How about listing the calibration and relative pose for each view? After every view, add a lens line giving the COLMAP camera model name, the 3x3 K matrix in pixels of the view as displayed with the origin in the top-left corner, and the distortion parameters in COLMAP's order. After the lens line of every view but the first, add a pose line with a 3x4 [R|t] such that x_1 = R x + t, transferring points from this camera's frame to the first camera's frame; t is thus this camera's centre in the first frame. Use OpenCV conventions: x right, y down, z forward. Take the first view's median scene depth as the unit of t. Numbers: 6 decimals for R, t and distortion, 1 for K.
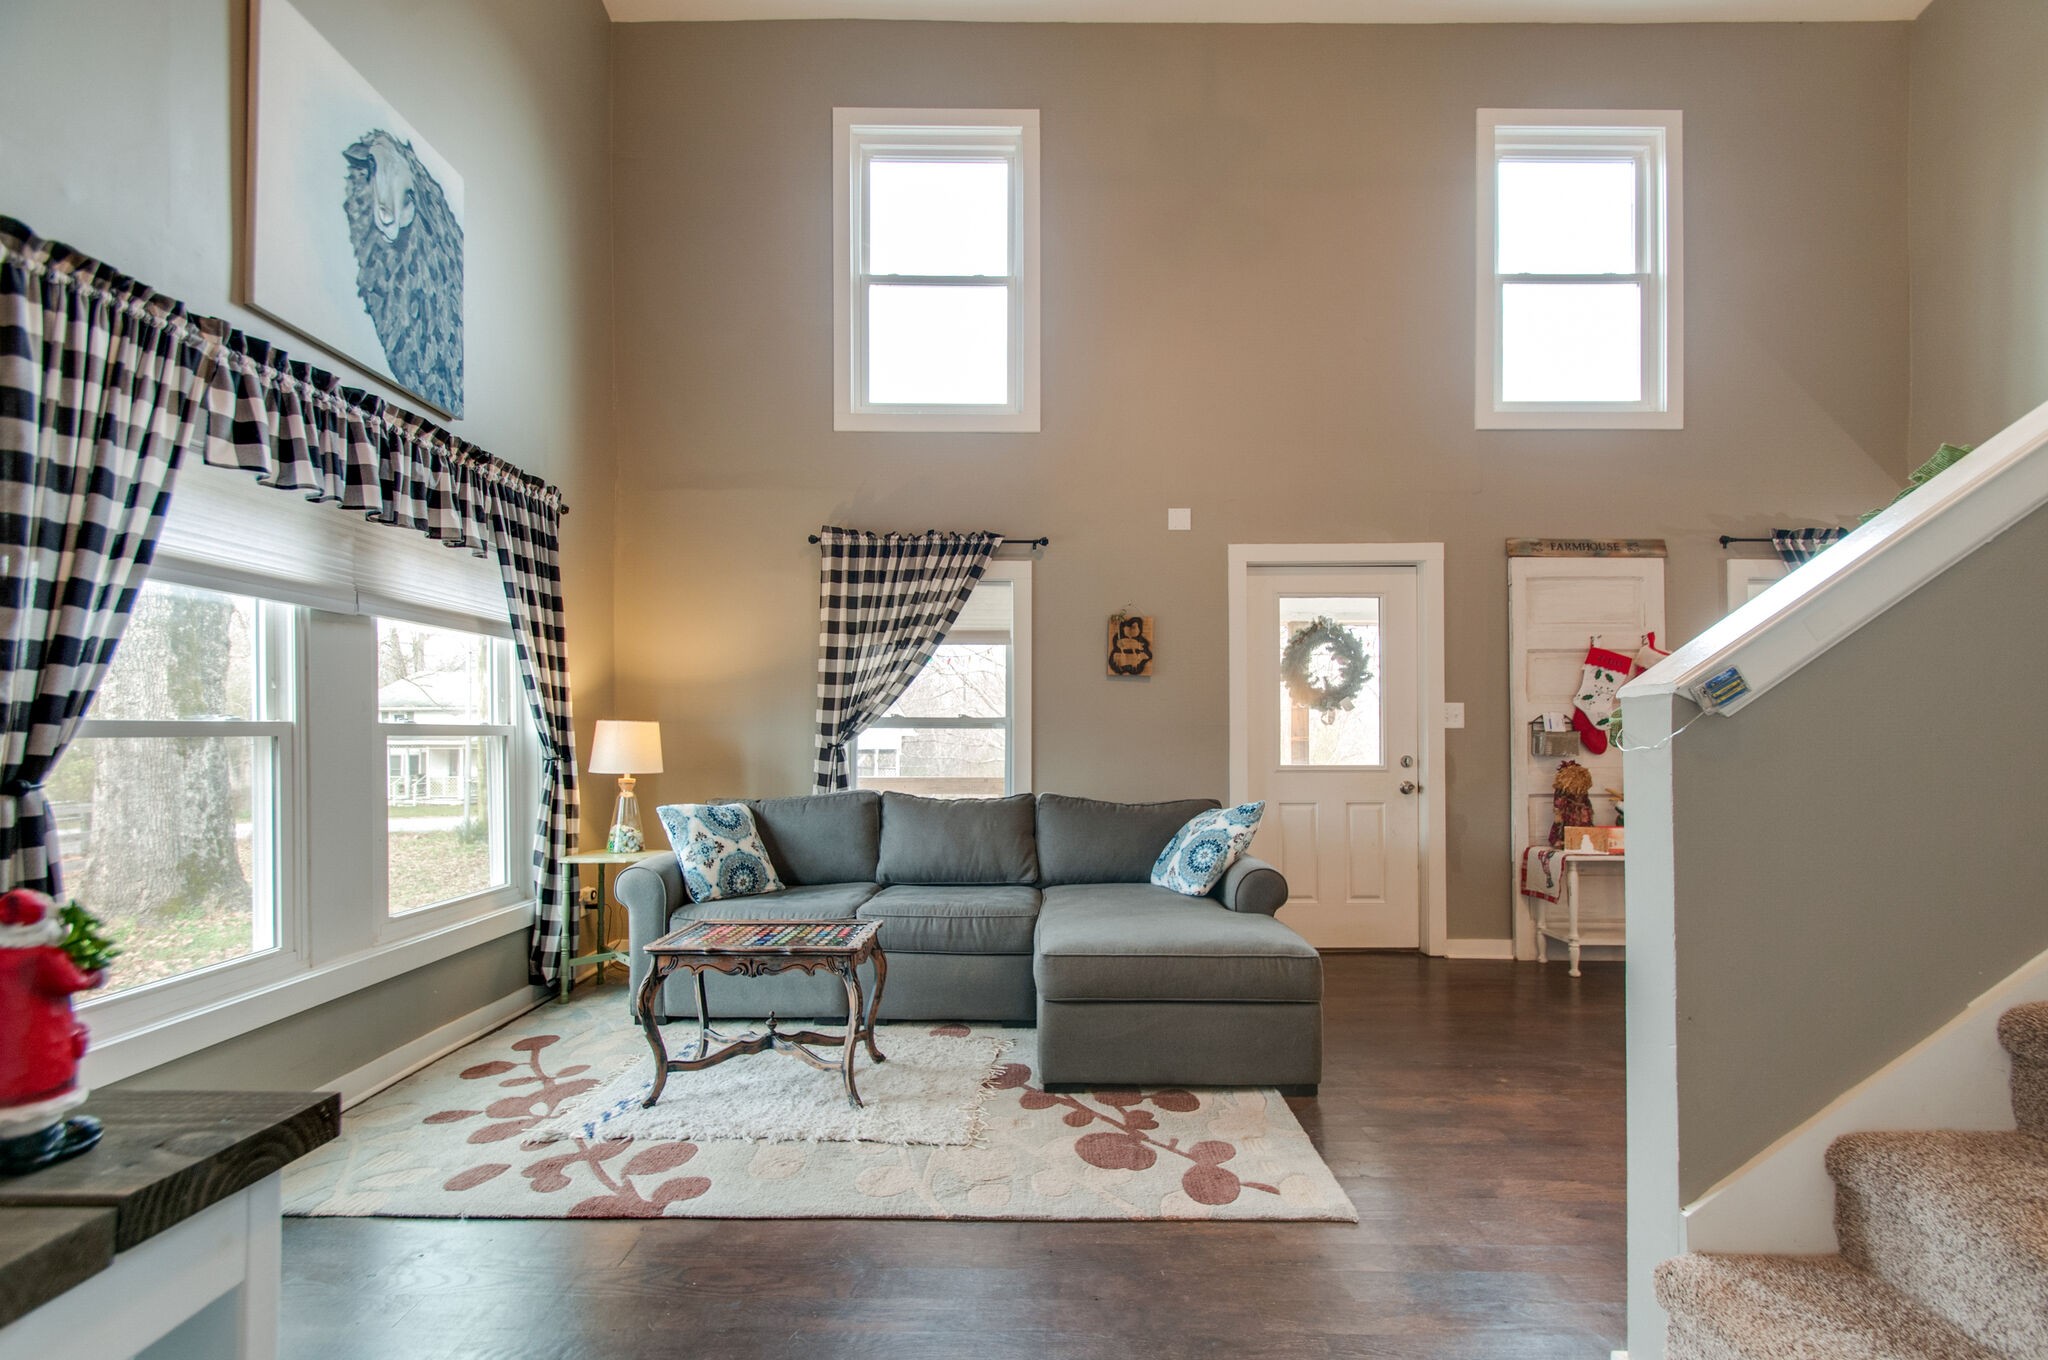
lens RADIAL K [[910.0, 0, 1037.5], [0, 910.0, 734.9], [0, 0, 1]] dist [0.009885, -0.005117]
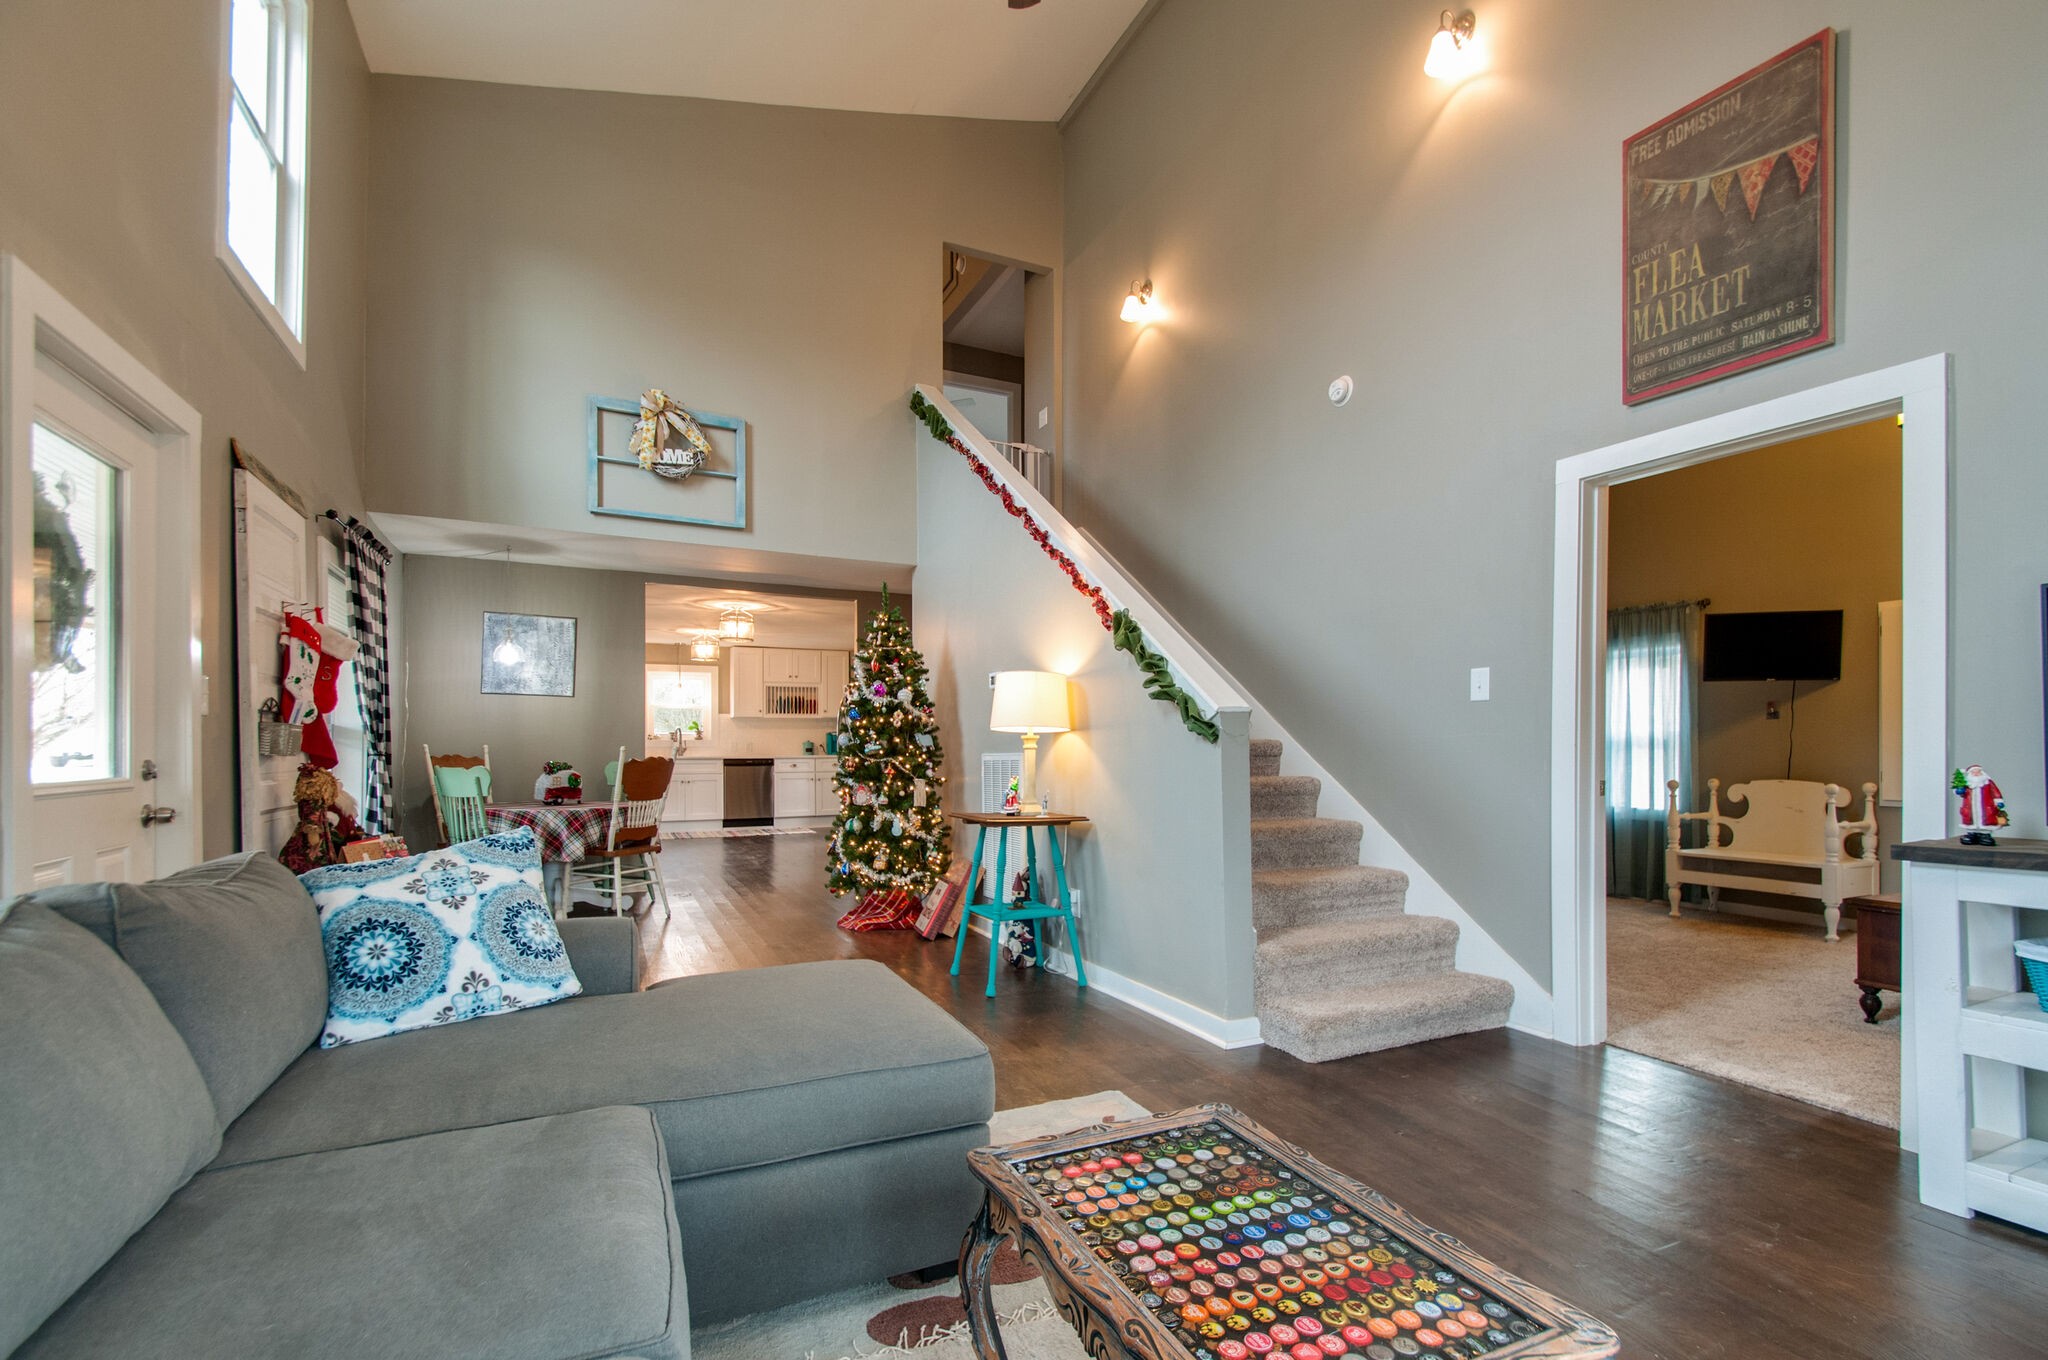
lens RADIAL K [[910.0, 0, 1029.0], [0, 910.0, 733.6], [0, 0, 1]] dist [0.009885, -0.005117]
pose [[-0.398165, 0.013897, 0.917209, -0.373254], [0.002717, 0.999899, -0.013971, 0.017083], [-0.917310, -0.003071, -0.398162, 0.781531]]
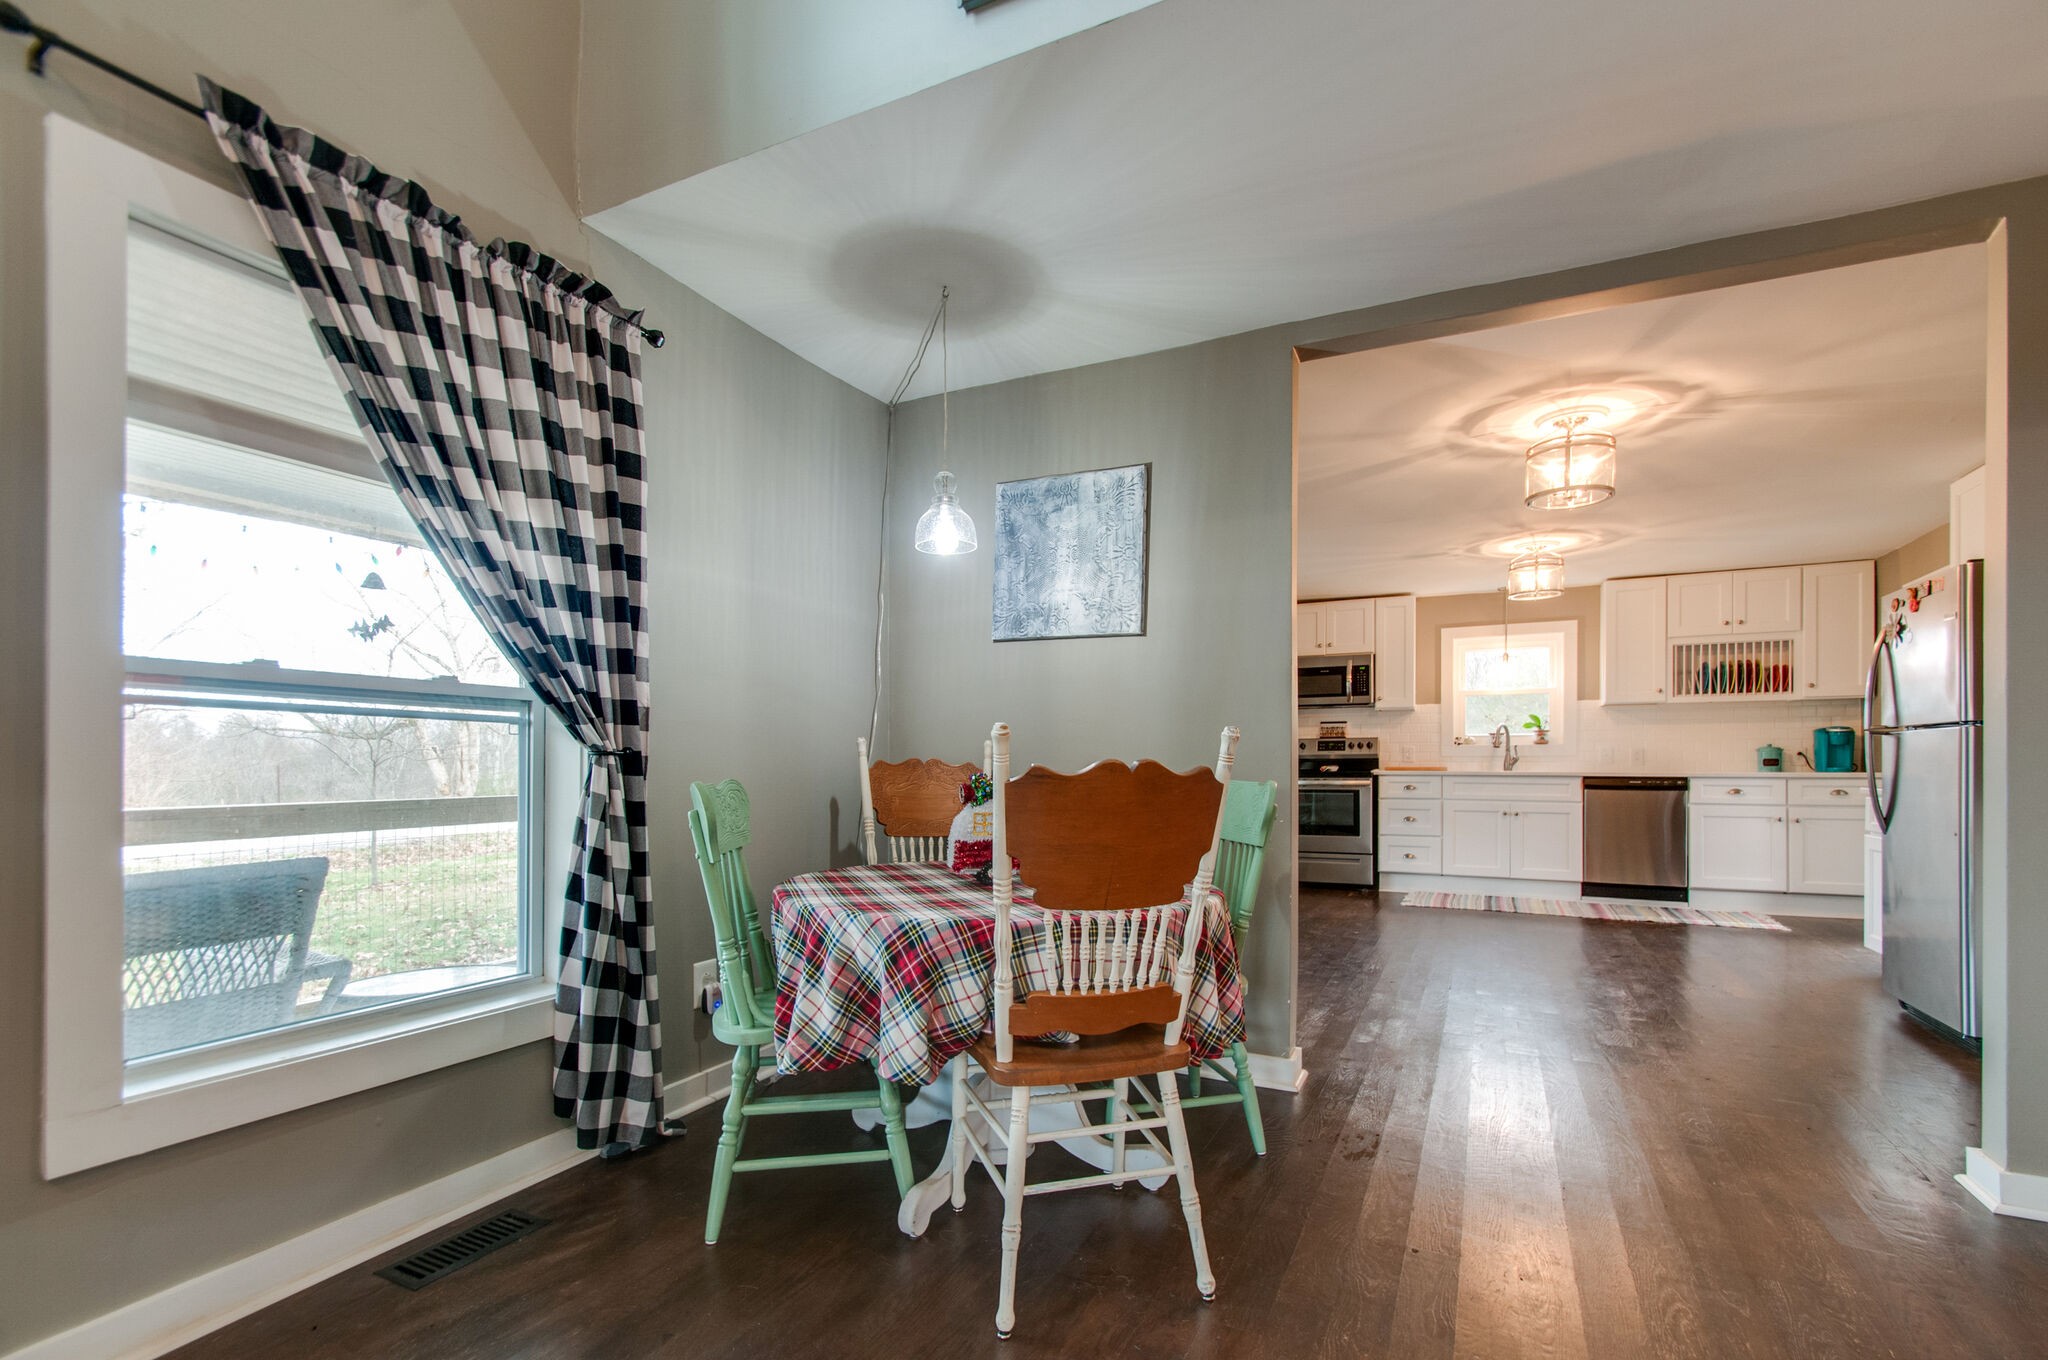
lens RADIAL K [[910.0, 0, 1016.1], [0, 910.0, 766.1], [0, 0, 1]] dist [0.009885, -0.005117]
pose [[0.488983, -0.001914, 0.872291, 0.694251], [-0.000471, 0.999997, 0.002458, 0.031712], [-0.872293, -0.001612, 0.488981, 0.610895]]
